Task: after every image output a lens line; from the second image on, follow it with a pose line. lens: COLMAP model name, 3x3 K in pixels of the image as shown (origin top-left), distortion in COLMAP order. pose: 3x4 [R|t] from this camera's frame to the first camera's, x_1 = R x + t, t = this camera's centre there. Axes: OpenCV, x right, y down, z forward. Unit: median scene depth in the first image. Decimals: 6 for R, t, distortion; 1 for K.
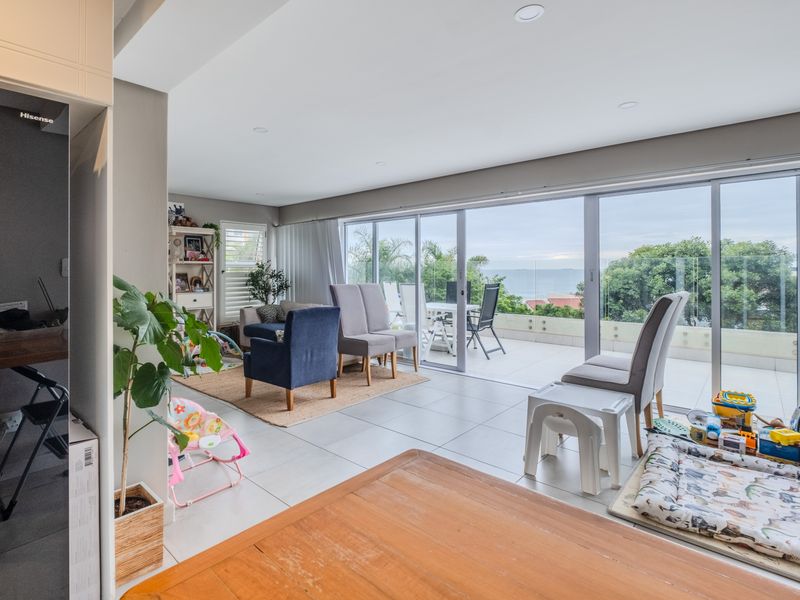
lens RADIAL K [[412.2, 0, 358.7], [0, 412.2, 268.5], [0, 0, 1]] dist [-0.004542, -0.002341]
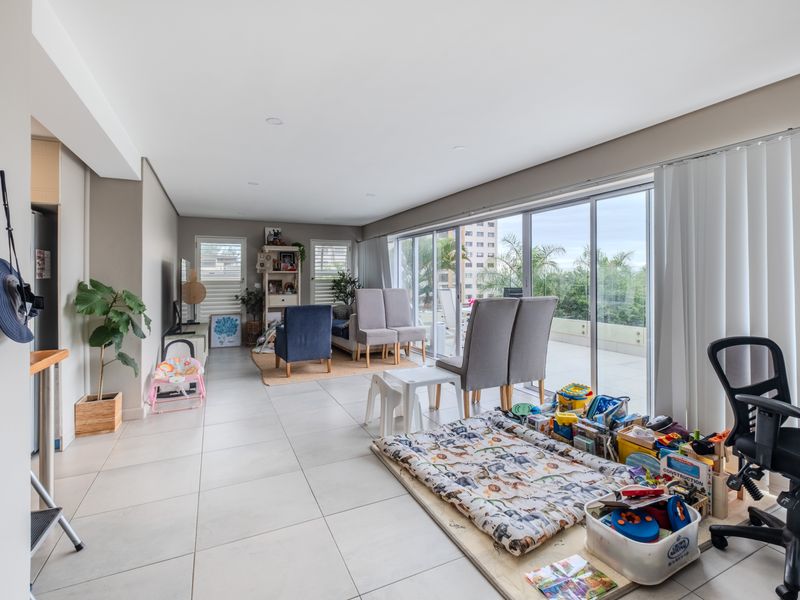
lens RADIAL K [[389.4, 0, 408.0], [0, 389.4, 277.7], [0, 0, 1]] dist [0.005129, -0.004464]
pose [[0.950937, -0.002105, -0.309377, 0.449999], [0.004516, 0.999965, 0.007076, -0.003972], [0.309352, -0.008126, 0.950913, -0.101880]]
